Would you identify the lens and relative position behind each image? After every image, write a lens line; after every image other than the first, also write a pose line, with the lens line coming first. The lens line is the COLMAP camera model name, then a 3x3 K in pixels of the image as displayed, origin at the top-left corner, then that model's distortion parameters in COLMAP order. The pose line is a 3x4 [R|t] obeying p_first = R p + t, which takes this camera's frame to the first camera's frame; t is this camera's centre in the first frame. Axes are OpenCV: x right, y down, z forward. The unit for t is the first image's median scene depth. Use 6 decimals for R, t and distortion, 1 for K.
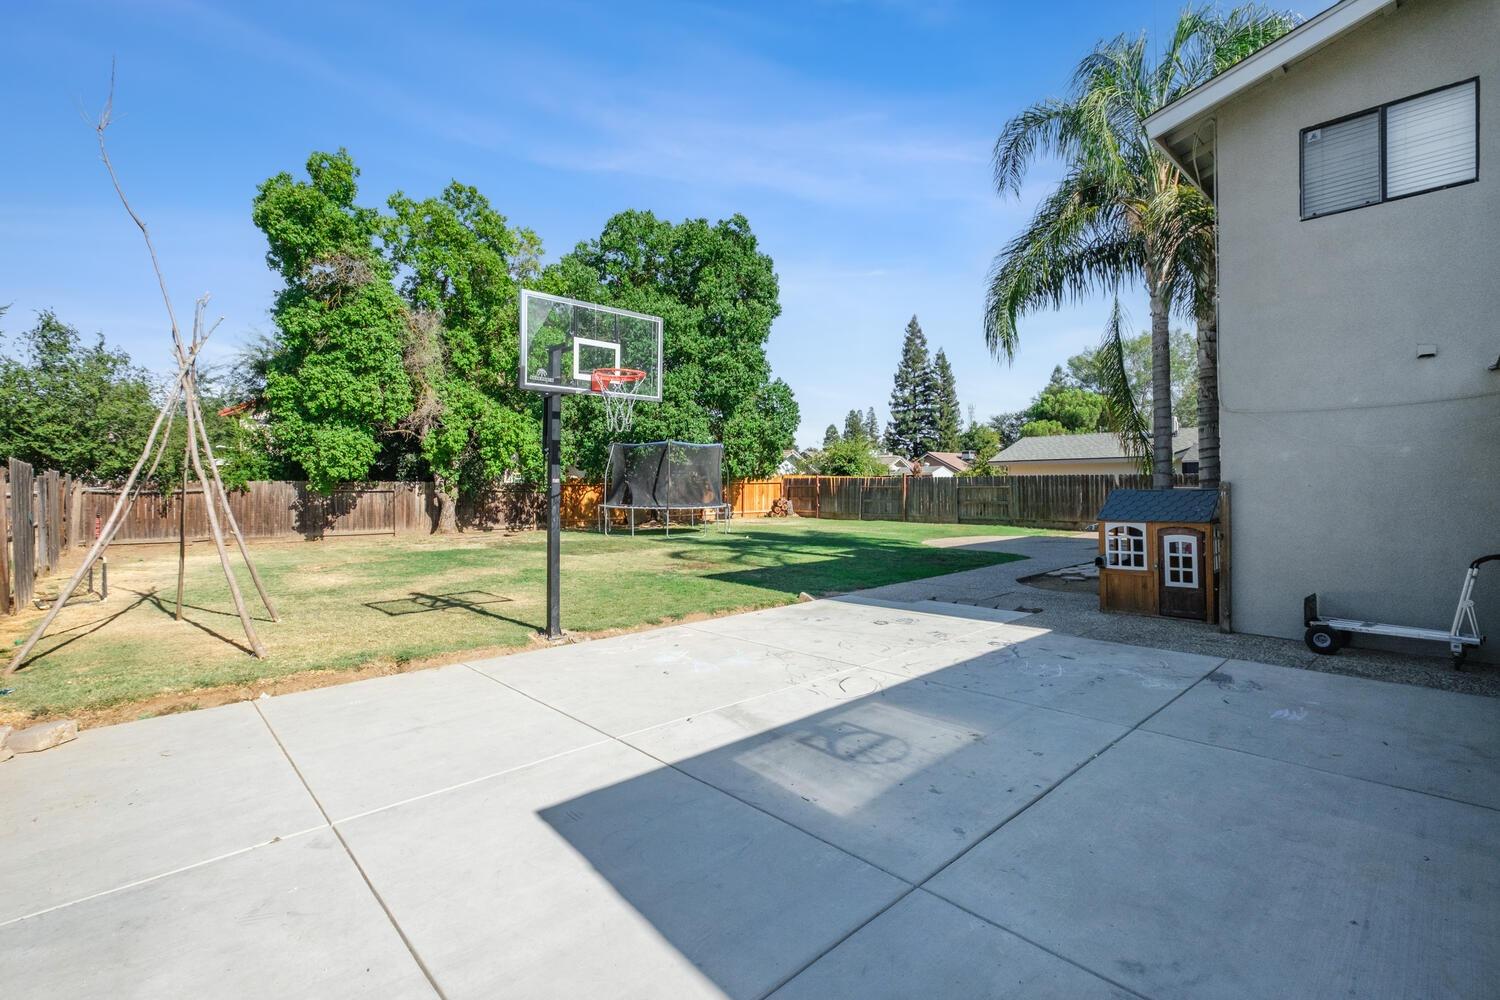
lens RADIAL K [[668.2, 0, 749.2], [0, 668.2, 472.3], [0, 0, 1]] dist [-0.002485, -0.000330]
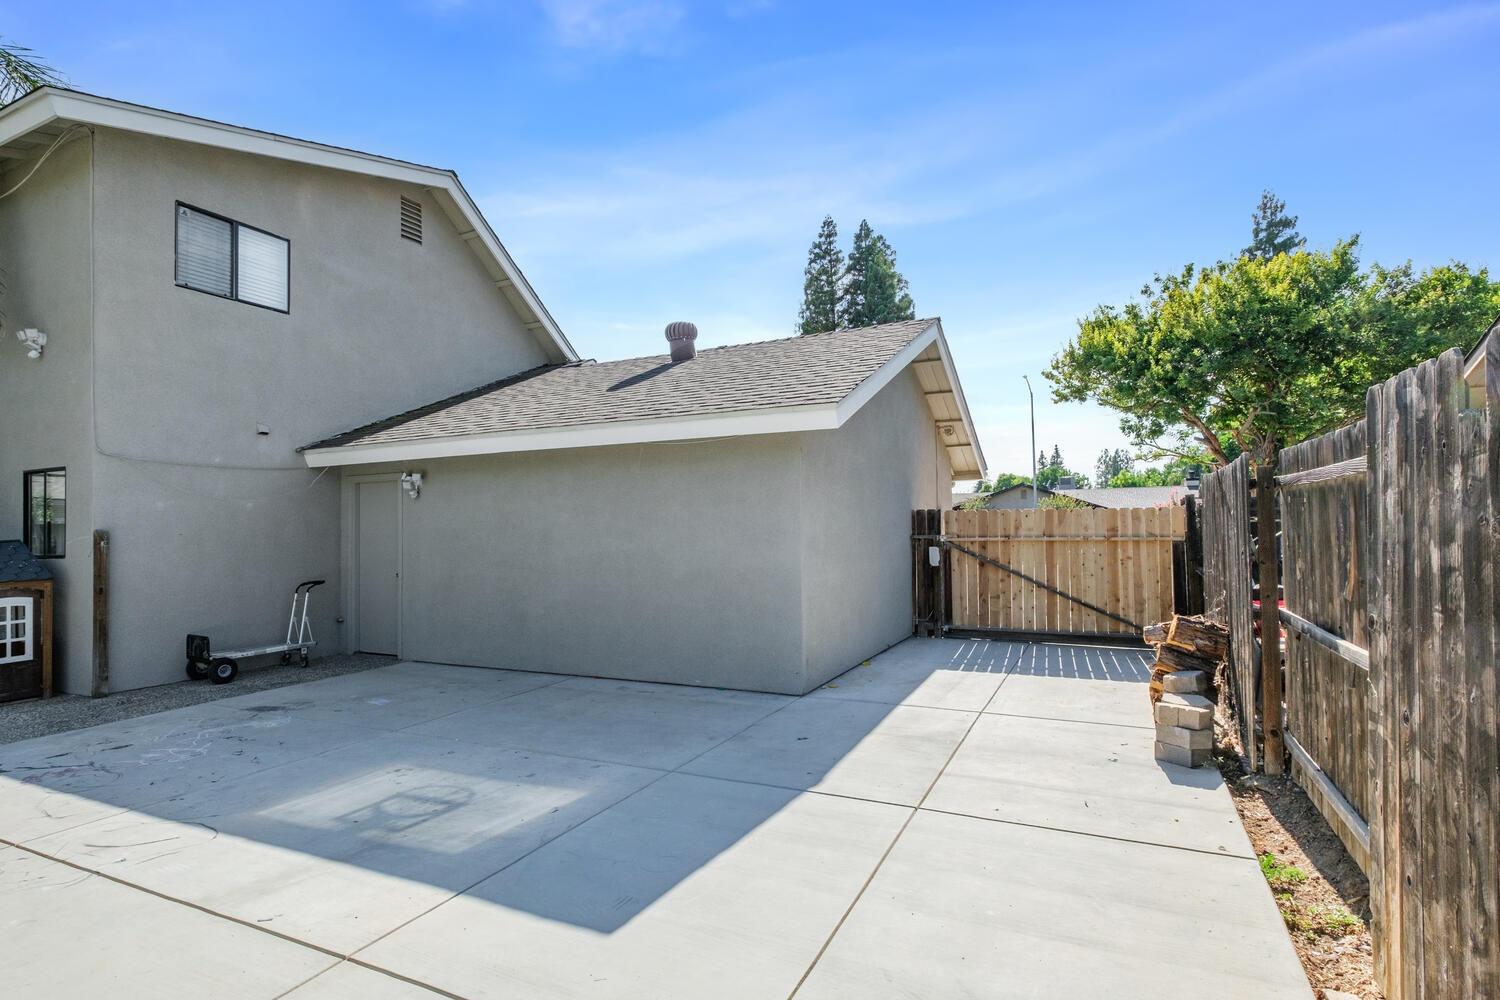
lens RADIAL K [[720.1, 0, 752.5], [0, 720.1, 494.2], [0, 0, 1]] dist [-0.000171, -0.000245]
pose [[-0.340066, 0.055461, 0.938765, -0.576798], [-0.005739, 0.998118, -0.061047, 0.021251], [-0.940384, -0.026148, -0.339107, 0.550836]]
